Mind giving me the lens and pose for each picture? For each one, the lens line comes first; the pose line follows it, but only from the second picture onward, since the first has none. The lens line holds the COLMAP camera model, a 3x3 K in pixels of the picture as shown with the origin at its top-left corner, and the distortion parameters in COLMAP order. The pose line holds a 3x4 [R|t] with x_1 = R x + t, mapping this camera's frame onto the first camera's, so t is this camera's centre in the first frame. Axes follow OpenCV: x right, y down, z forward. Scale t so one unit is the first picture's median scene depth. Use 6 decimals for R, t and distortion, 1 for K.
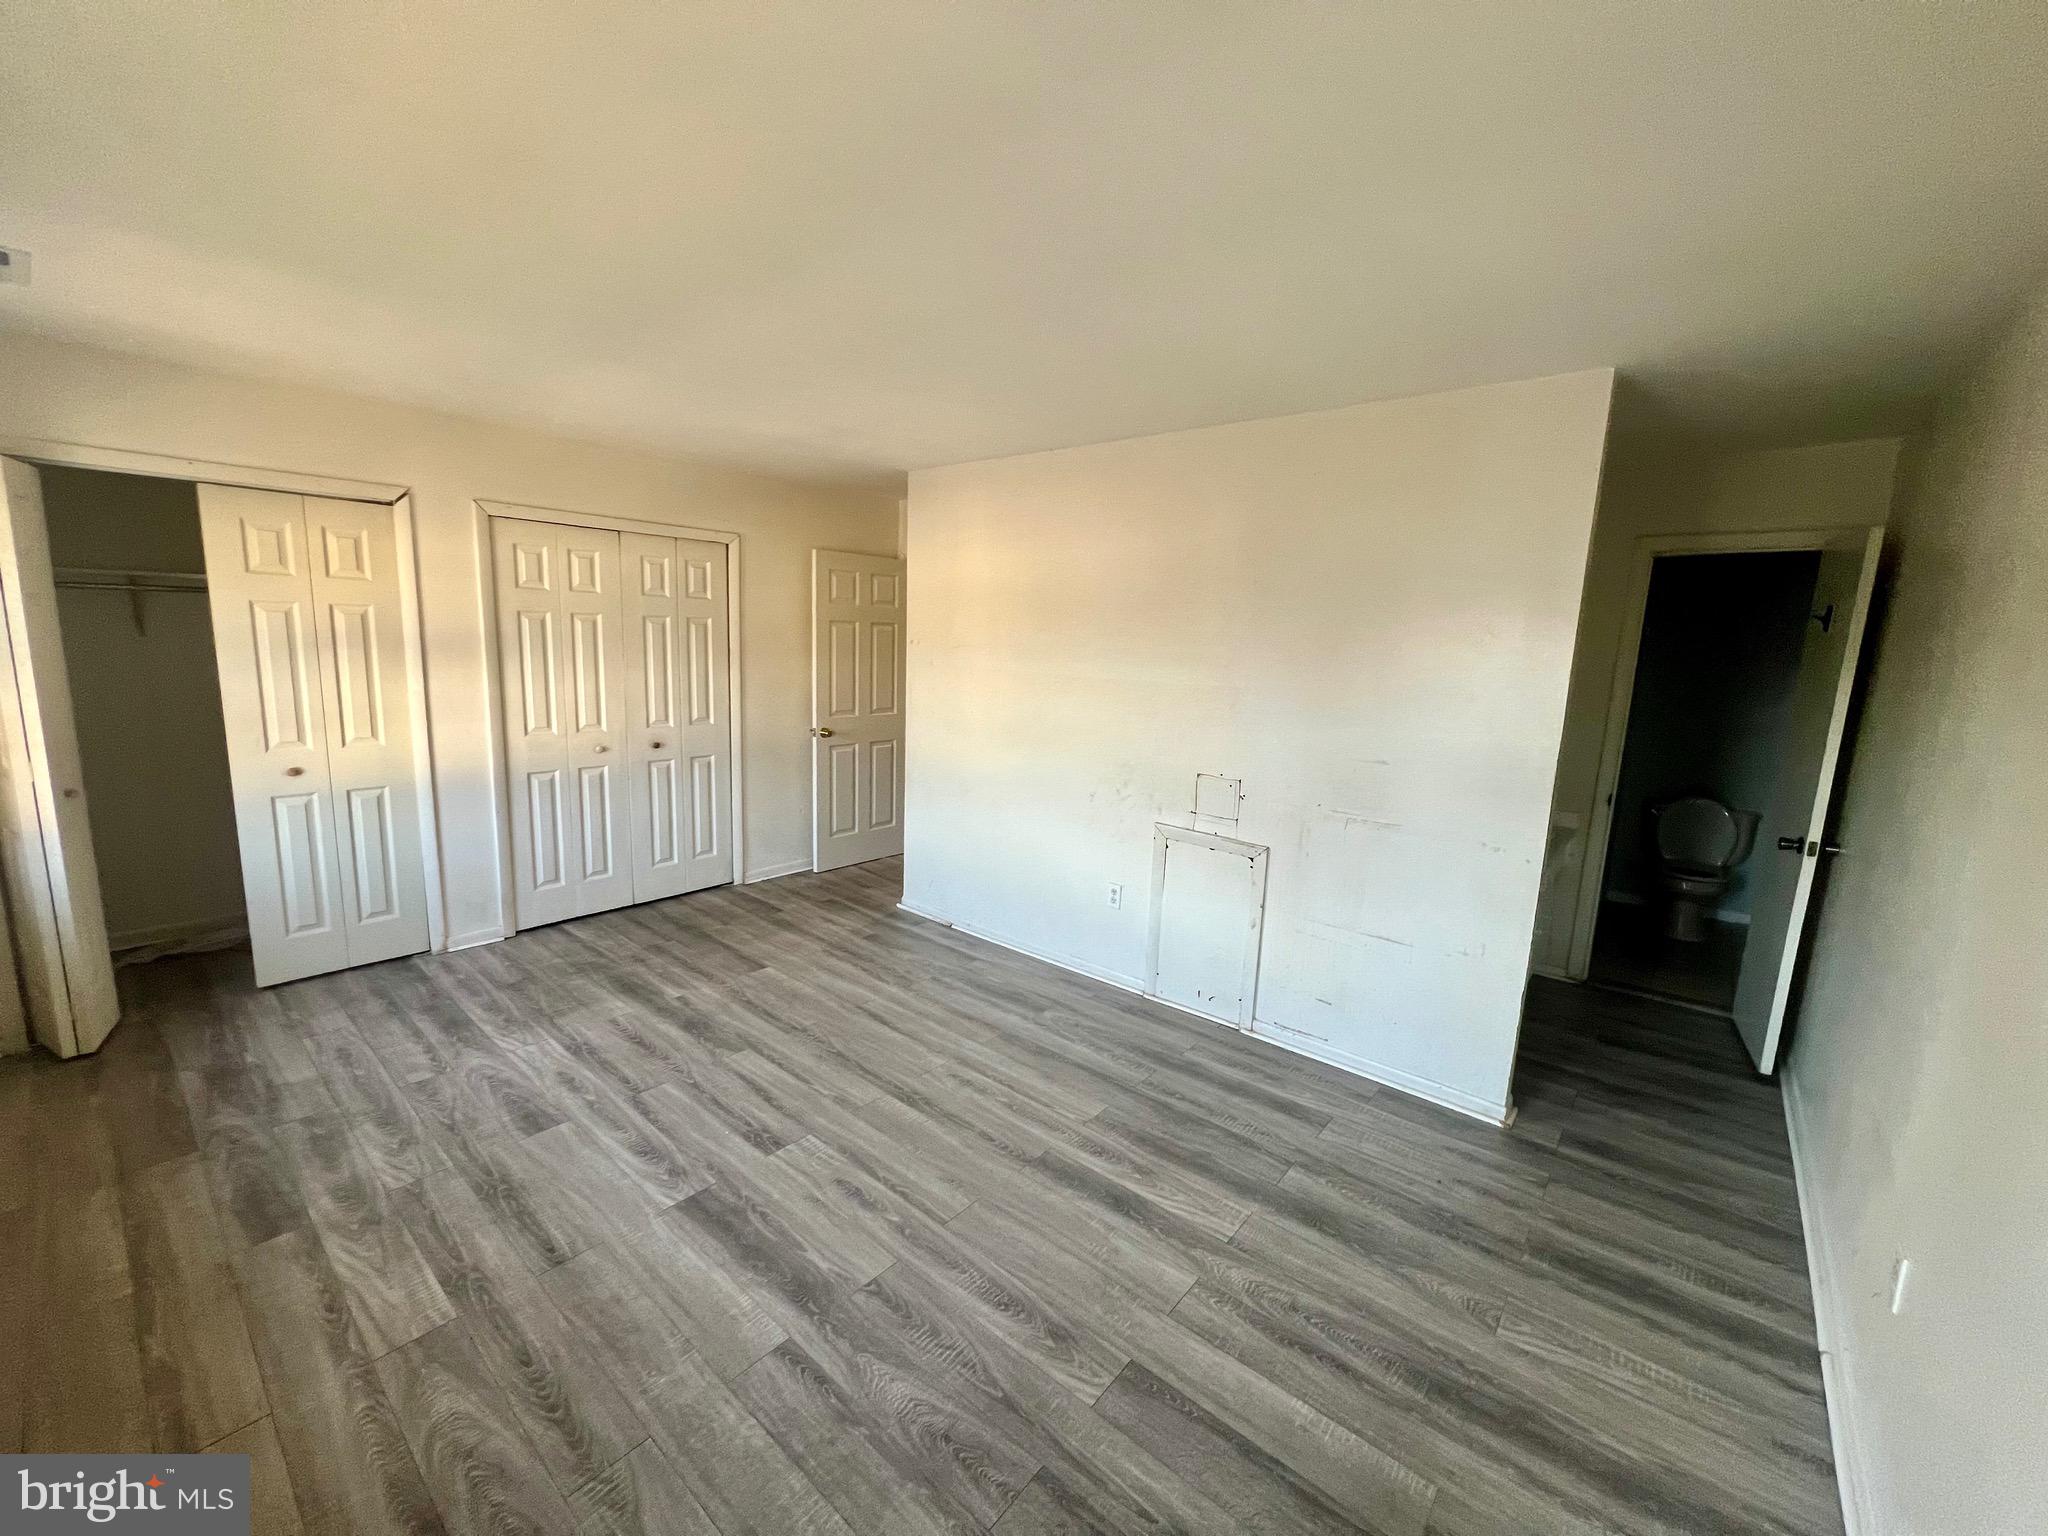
lens RADIAL K [[819.6, 0, 1024.0], [0, 819.6, 768.0], [0, 0, 1]] dist [-0.000242, 0.000004]
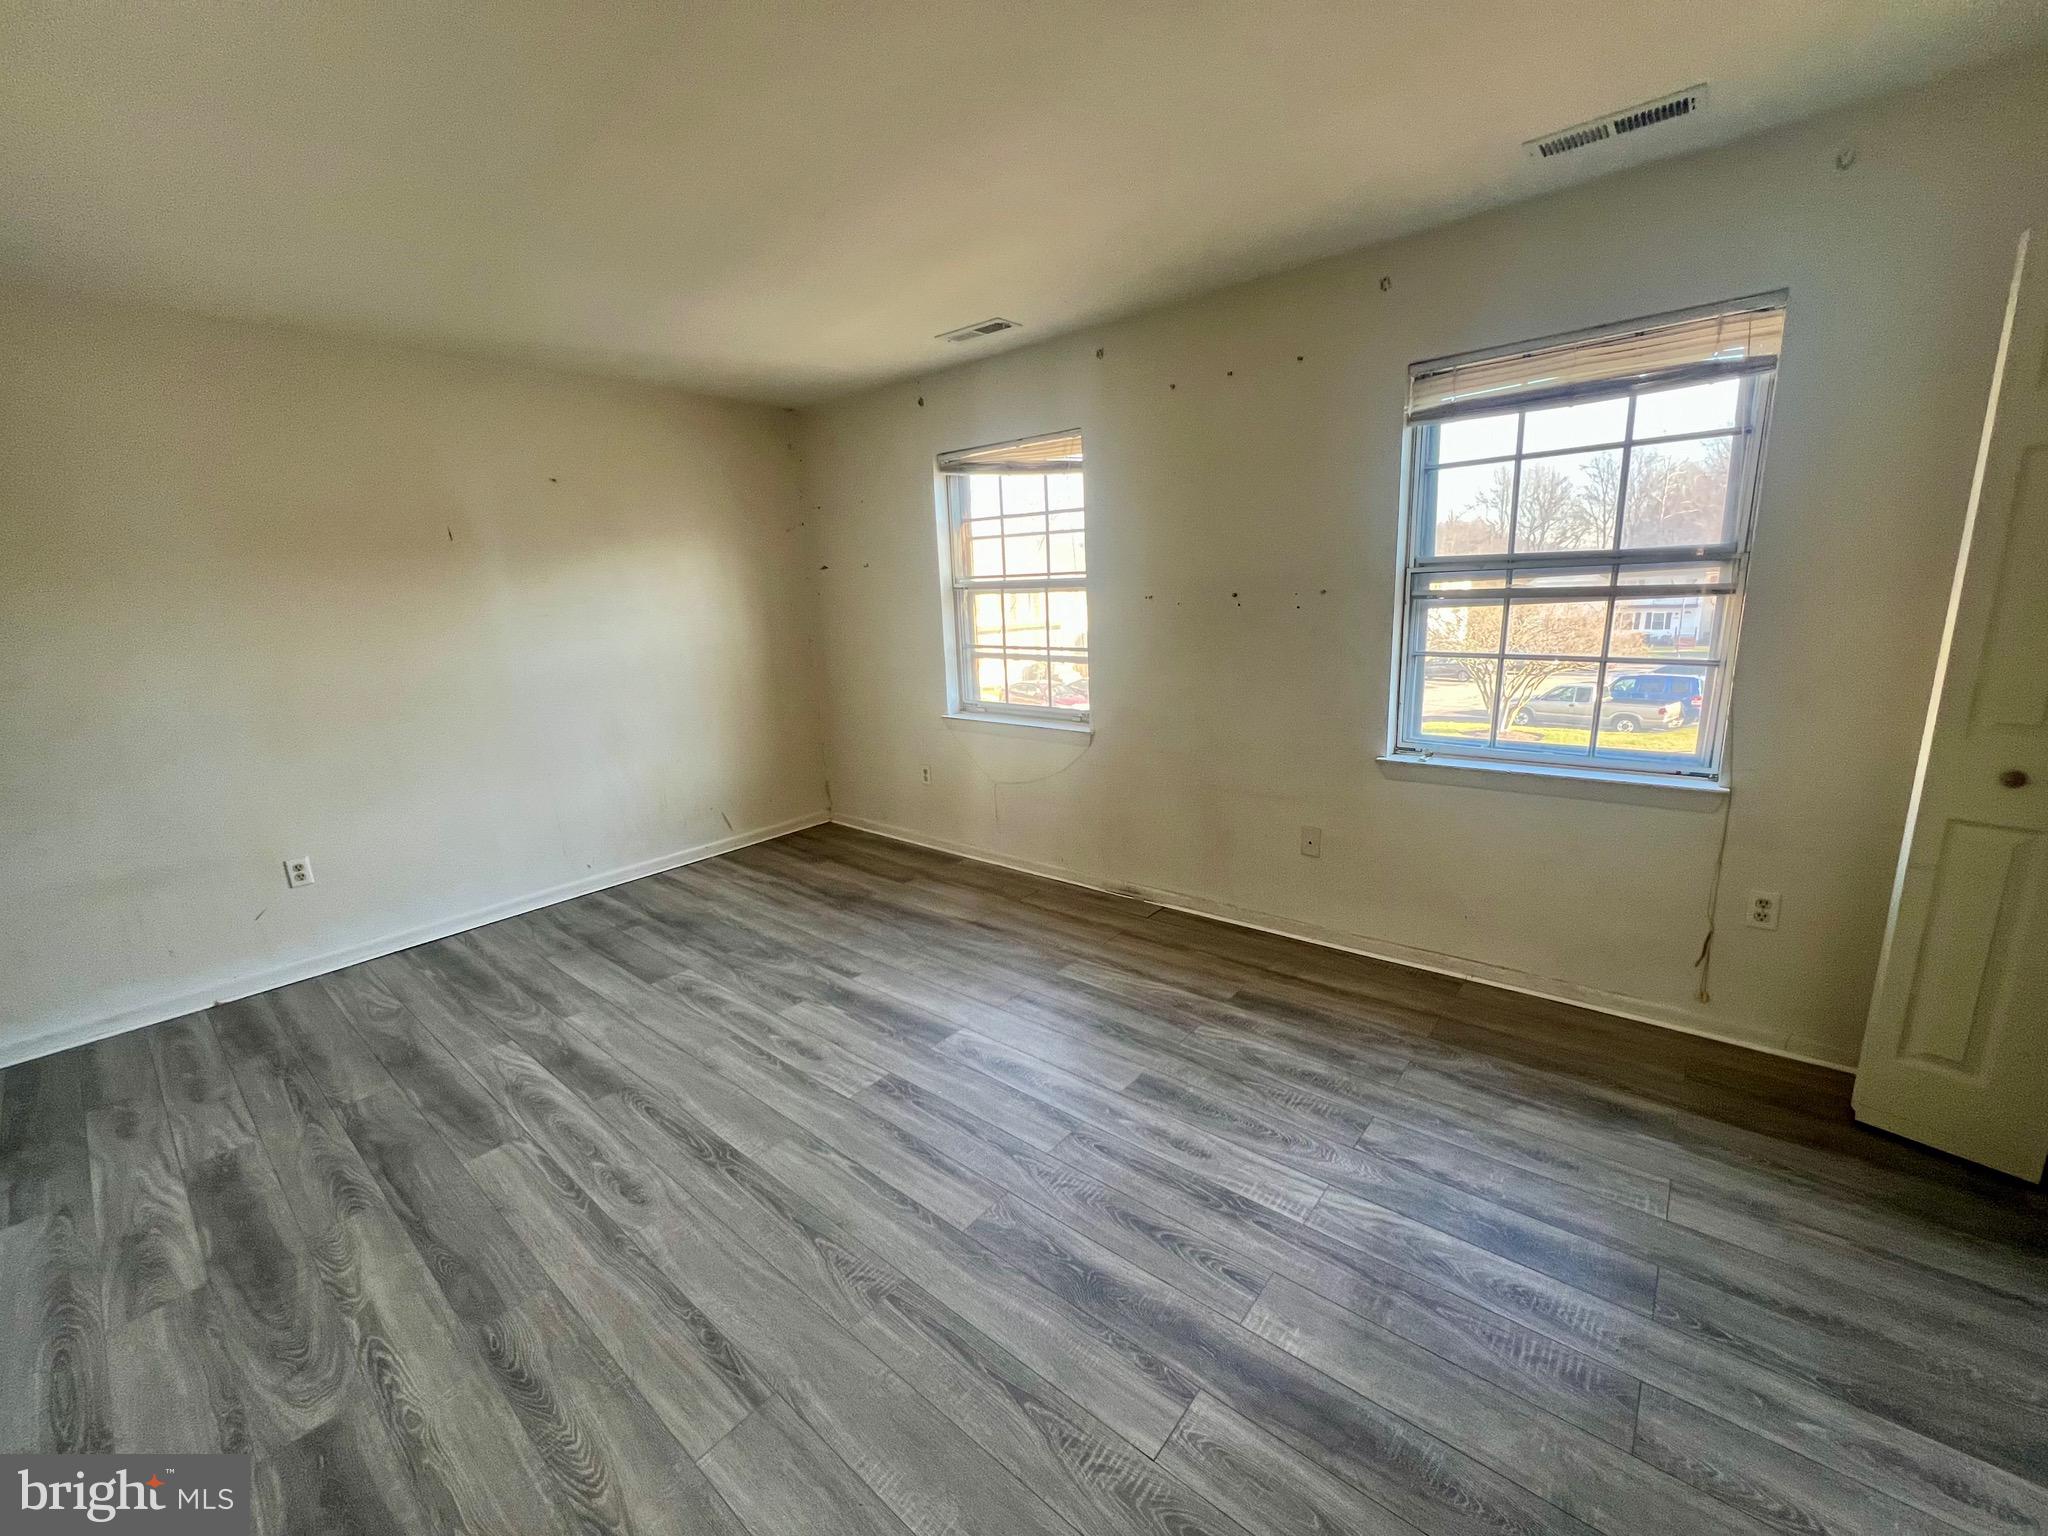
lens RADIAL K [[825.0, 0, 1024.0], [0, 825.0, 768.0], [0, 0, 1]] dist [-0.001252, 0.000033]
pose [[-0.999975, 0.006696, 0.002133, -0.463733], [0.007009, 0.928115, 0.372227, -0.232276], [0.000513, 0.372233, -0.928139, 1.726912]]
